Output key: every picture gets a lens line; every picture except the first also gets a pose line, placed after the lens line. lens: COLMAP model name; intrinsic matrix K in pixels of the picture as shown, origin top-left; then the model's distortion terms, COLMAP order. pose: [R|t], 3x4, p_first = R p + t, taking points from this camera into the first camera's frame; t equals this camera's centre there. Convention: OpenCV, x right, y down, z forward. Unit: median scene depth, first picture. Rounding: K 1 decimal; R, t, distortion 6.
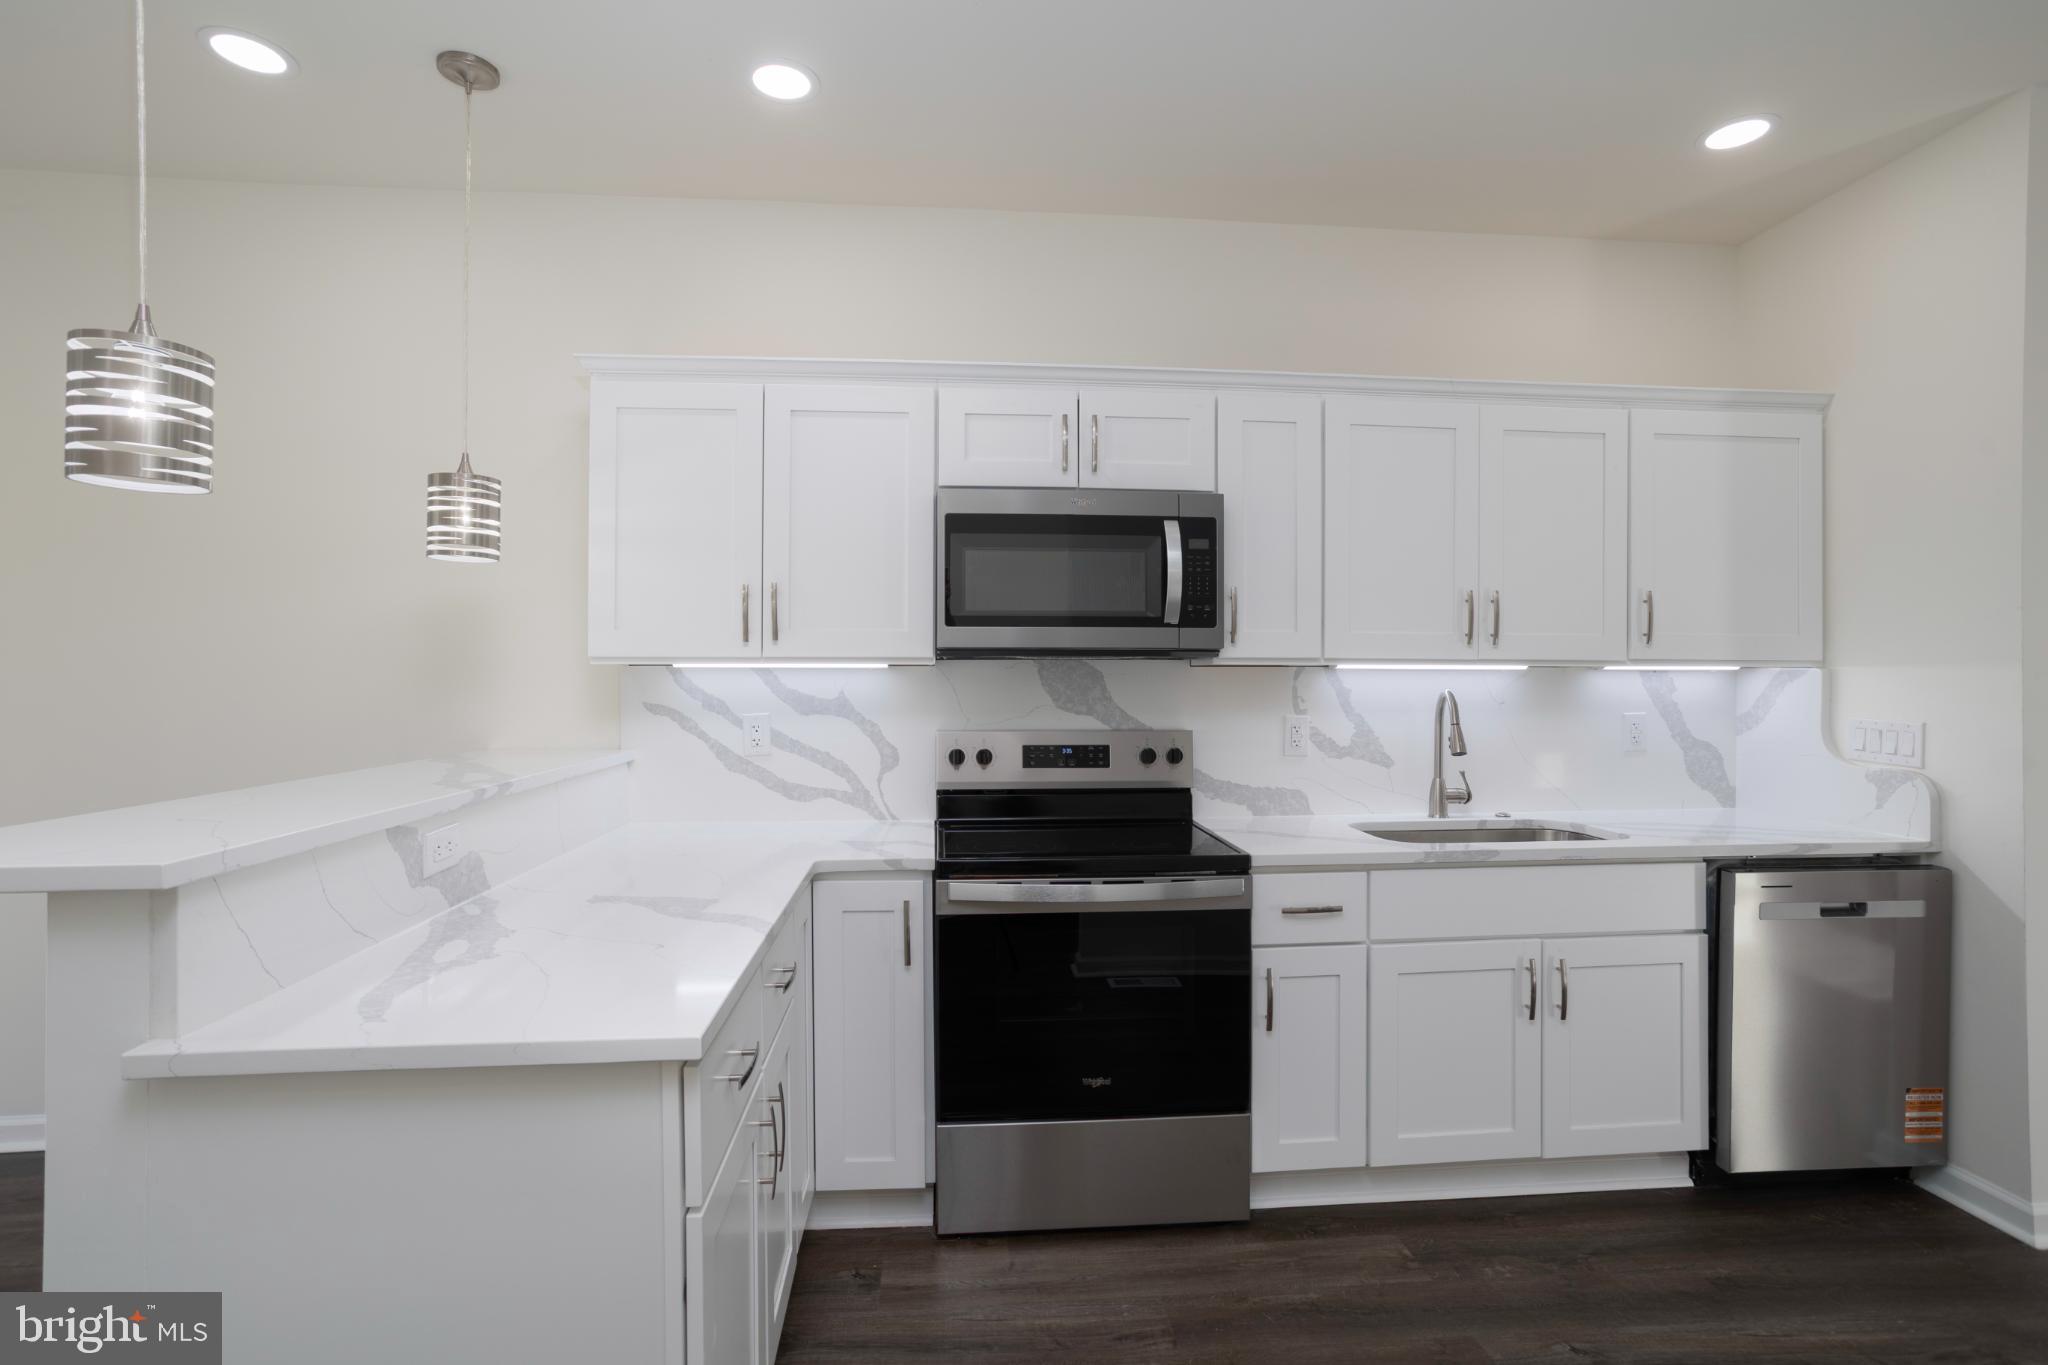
lens RADIAL K [[1007.4, 0, 1026.1], [0, 1007.4, 671.0], [0, 0, 1]] dist [-0.048274, 0.040440]
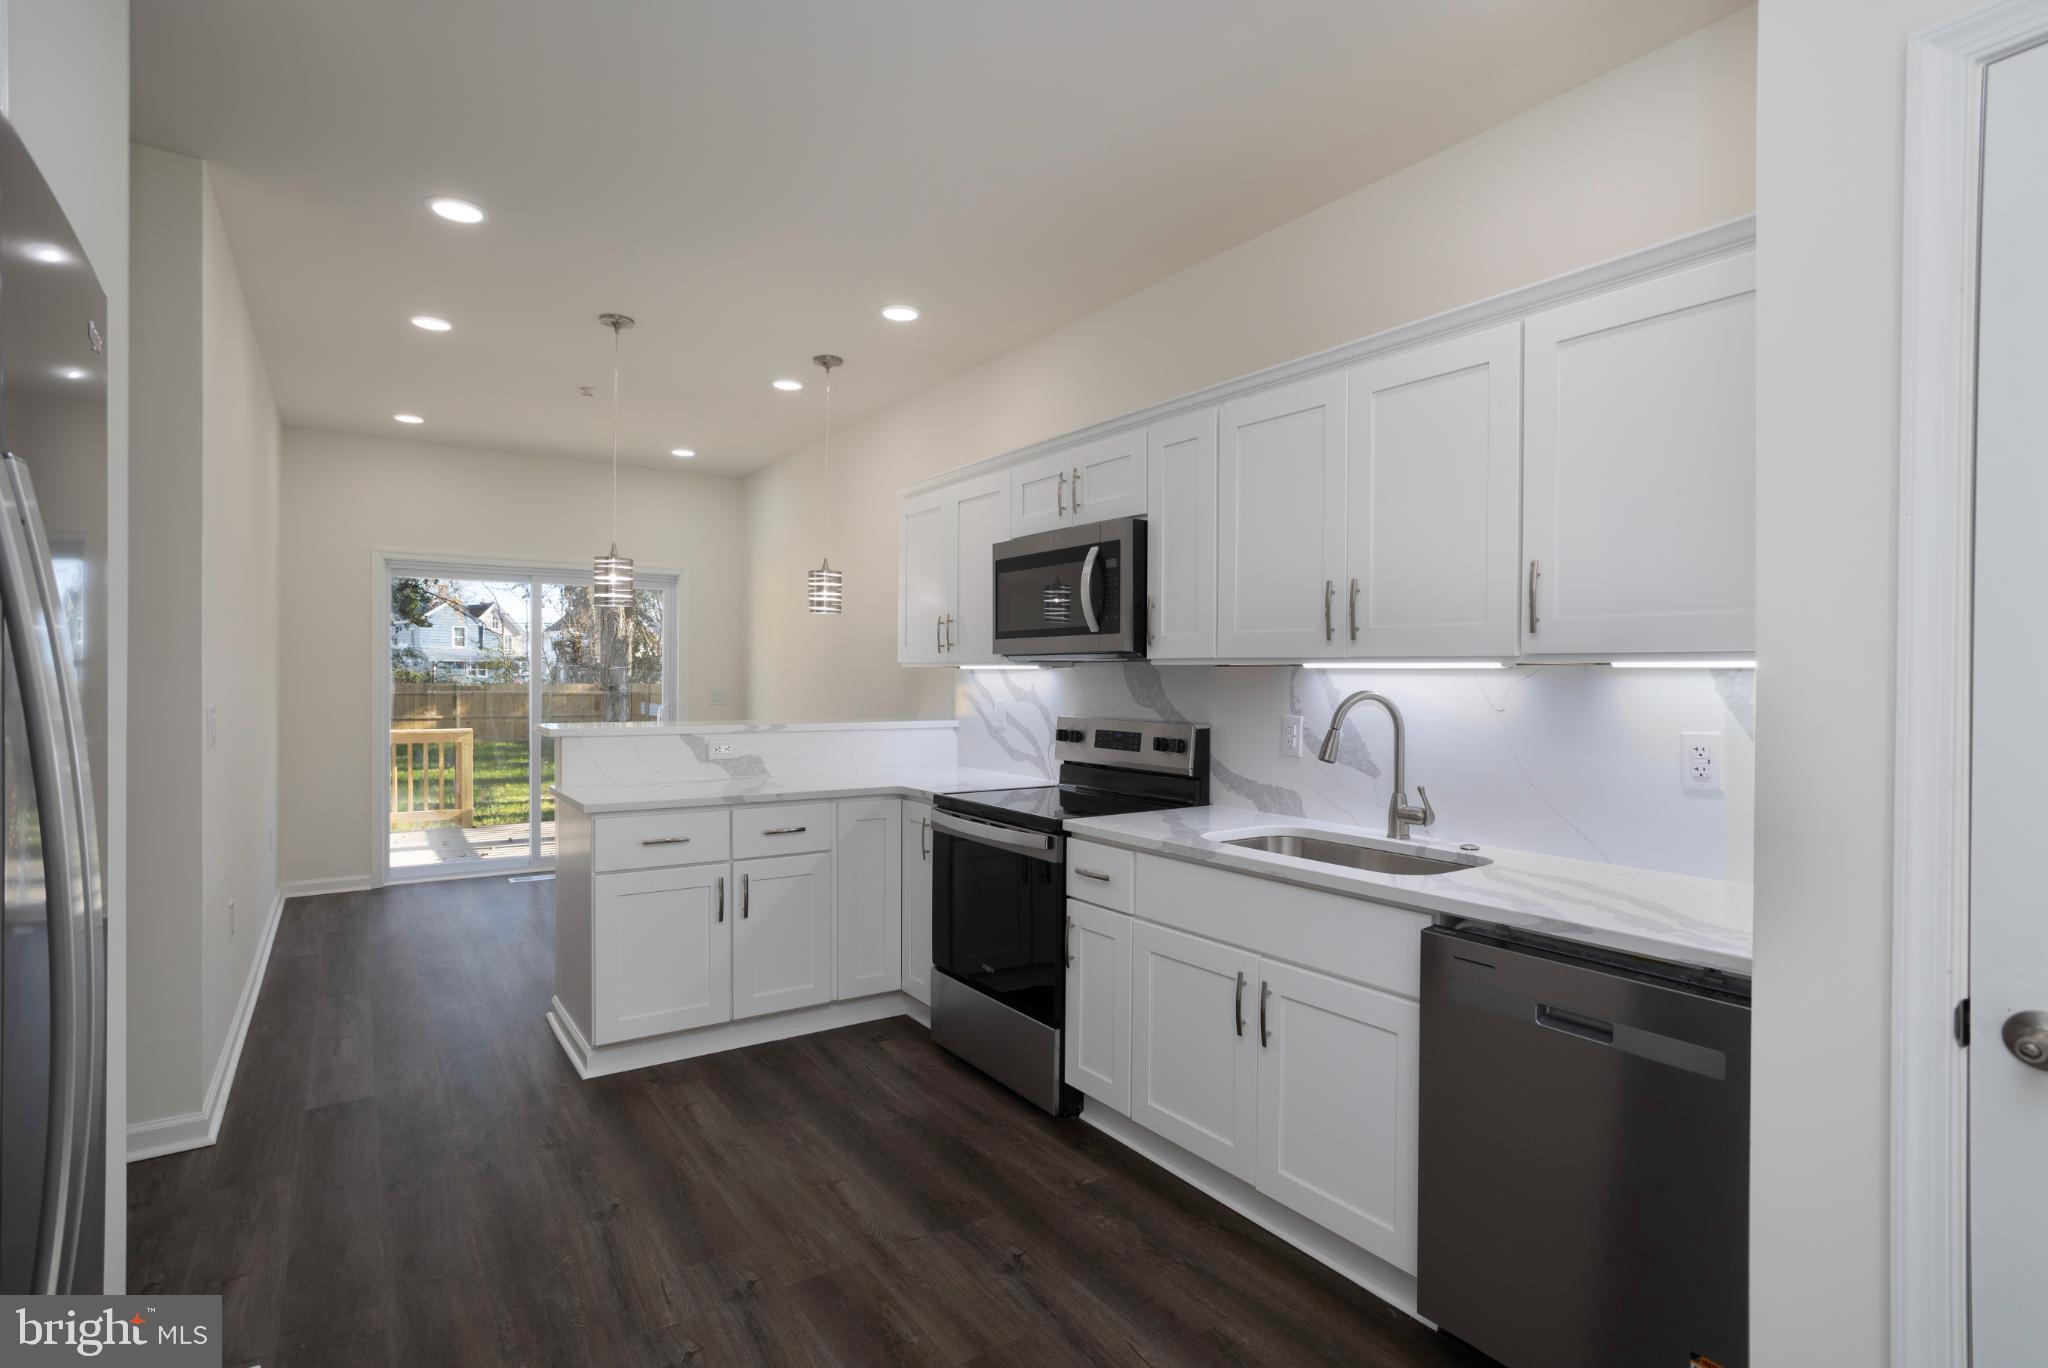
lens RADIAL K [[1035.9, 0, 1024.0], [0, 1035.9, 684.0], [0, 0, 1]] dist [-0.001036, 0.000028]
pose [[0.473485, 0.008215, -0.880763, 1.112126], [-0.001975, 0.999964, 0.008265, 0.005673], [0.880800, -0.002174, 0.473484, 0.302046]]
